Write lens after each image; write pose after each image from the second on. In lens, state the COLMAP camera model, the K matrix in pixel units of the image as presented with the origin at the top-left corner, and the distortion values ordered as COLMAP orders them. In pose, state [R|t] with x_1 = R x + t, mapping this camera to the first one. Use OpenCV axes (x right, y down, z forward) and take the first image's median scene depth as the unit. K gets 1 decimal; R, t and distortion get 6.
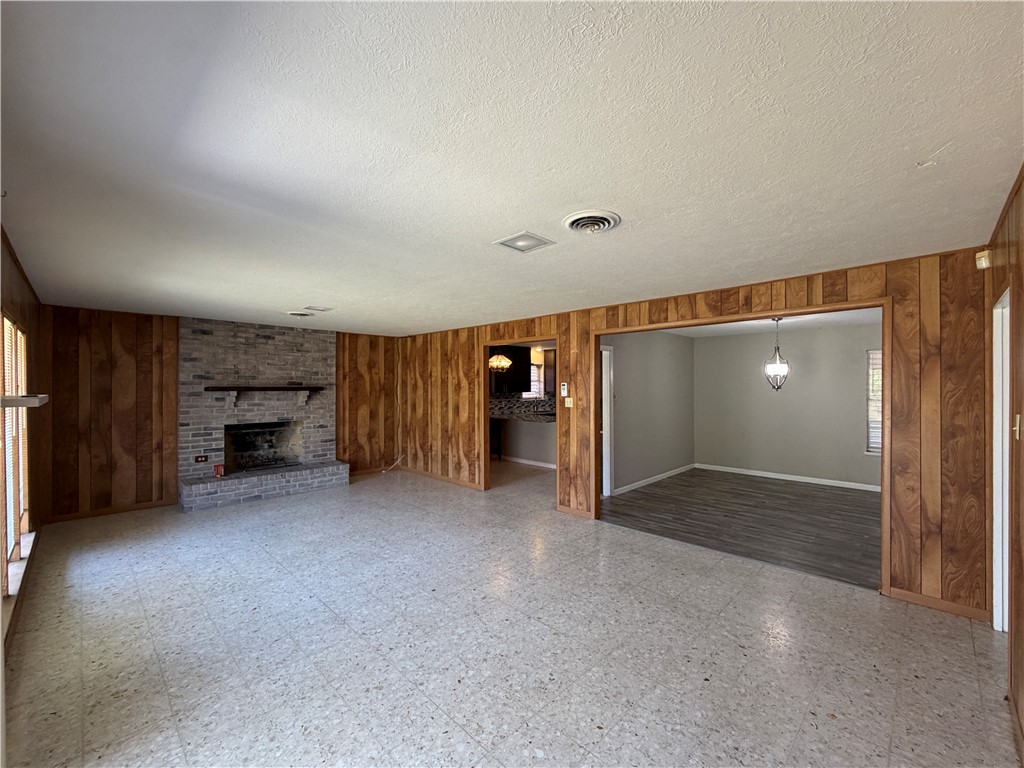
lens RADIAL K [[424.5, 0, 512.3], [0, 424.5, 385.4], [0, 0, 1]] dist [-0.001134, 0.000176]
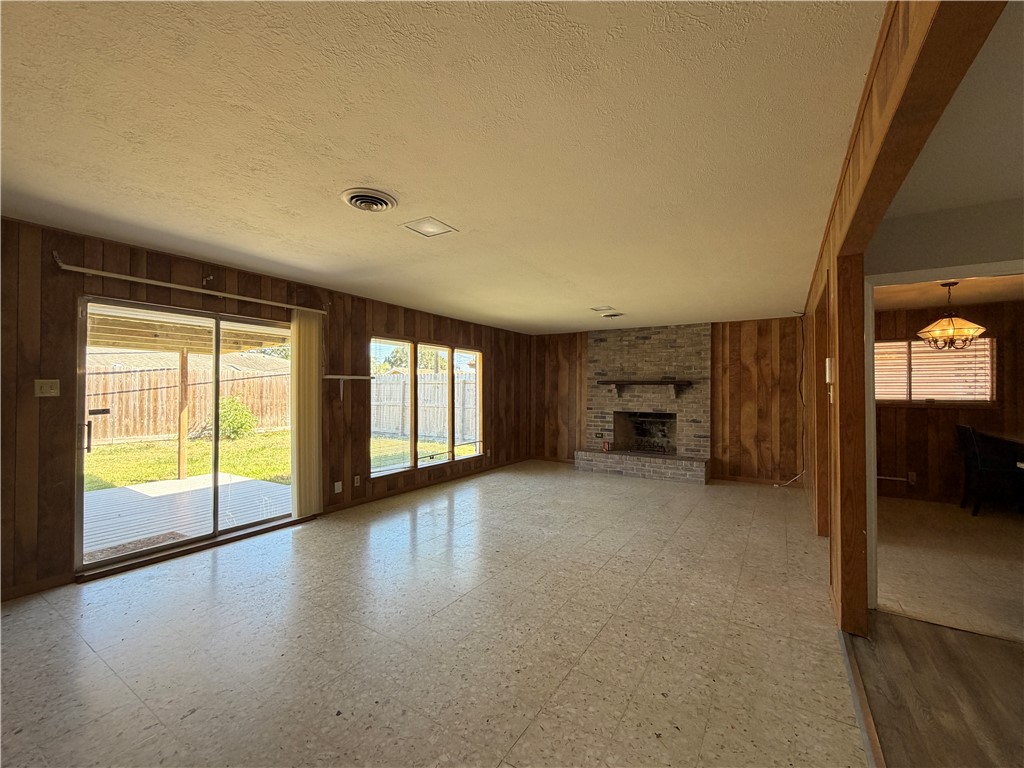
lens RADIAL K [[424.5, 0, 512.3], [0, 424.5, 385.4], [0, 0, 1]] dist [-0.001134, 0.000176]
pose [[0.211280, -0.010521, -0.977369, 0.502339], [-0.007562, 0.999895, -0.012398, 0.034128], [0.977396, 0.010010, 0.211178, 0.439395]]
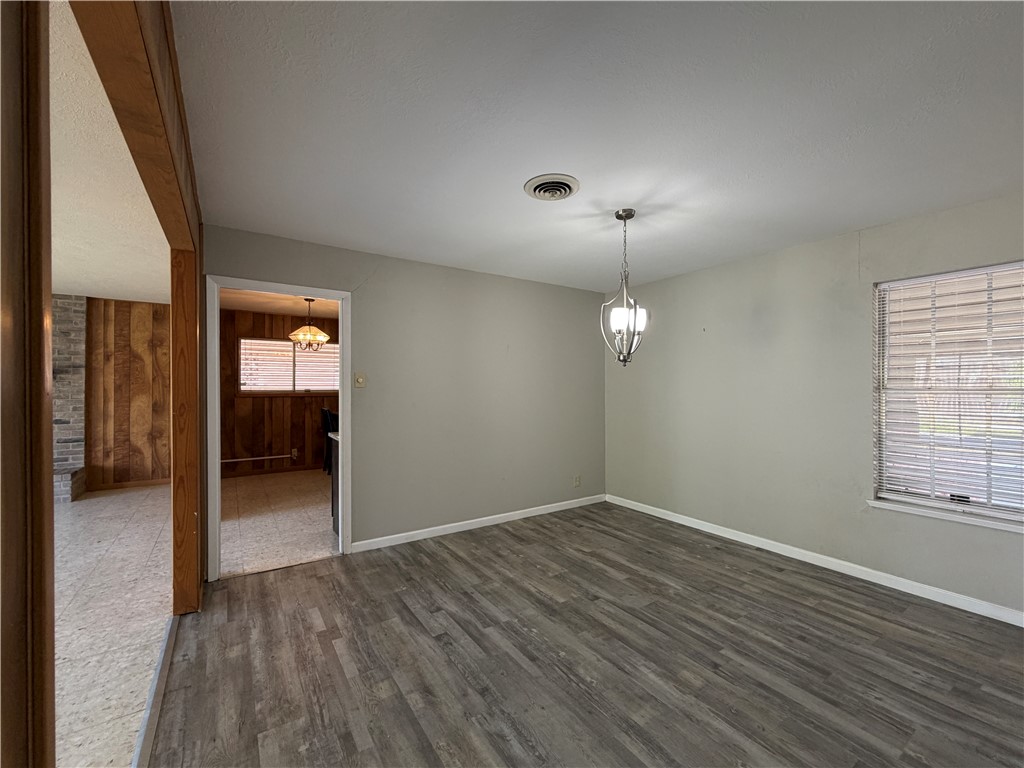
lens RADIAL K [[424.5, 0, 512.3], [0, 424.5, 385.4], [0, 0, 1]] dist [-0.001134, 0.000176]
pose [[0.979439, 0.003744, -0.201704, 0.579882], [-0.004364, 0.999987, -0.002629, 0.035530], [0.201691, 0.003455, 0.979443, 0.496350]]
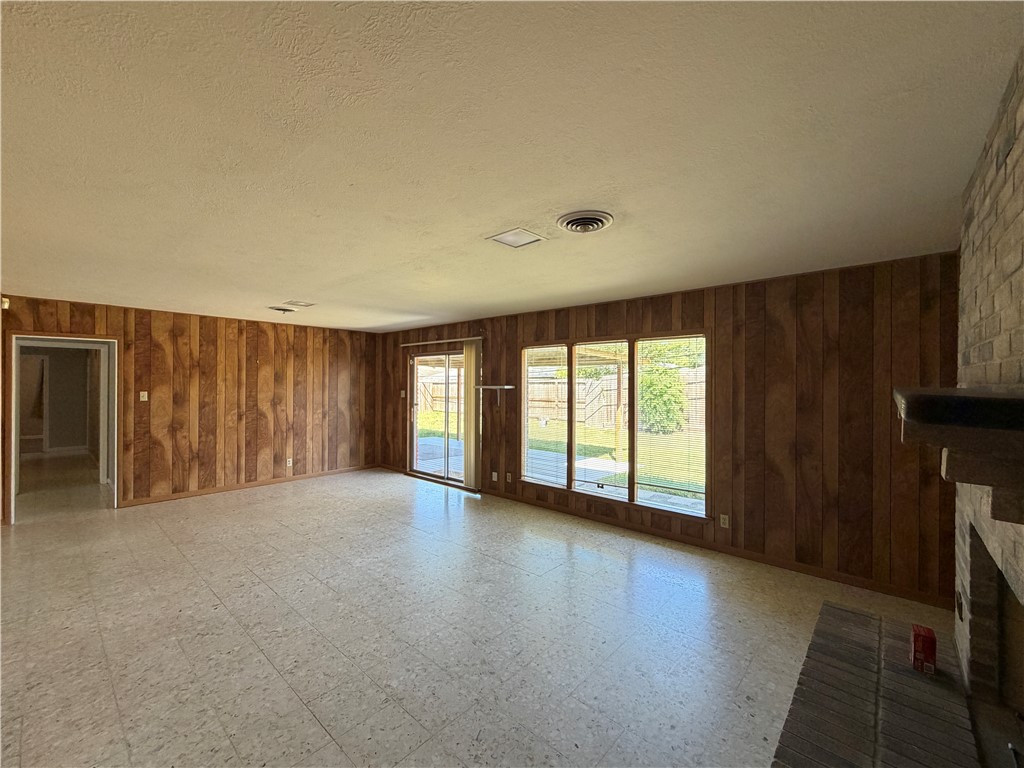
lens RADIAL K [[424.5, 0, 512.3], [0, 424.5, 385.4], [0, 0, 1]] dist [-0.001134, 0.000176]
pose [[-0.999031, -0.003775, -0.043841, -0.359515], [-0.004096, 0.999966, 0.007224, -0.000177], [0.043812, 0.007397, -0.999012, 1.283011]]
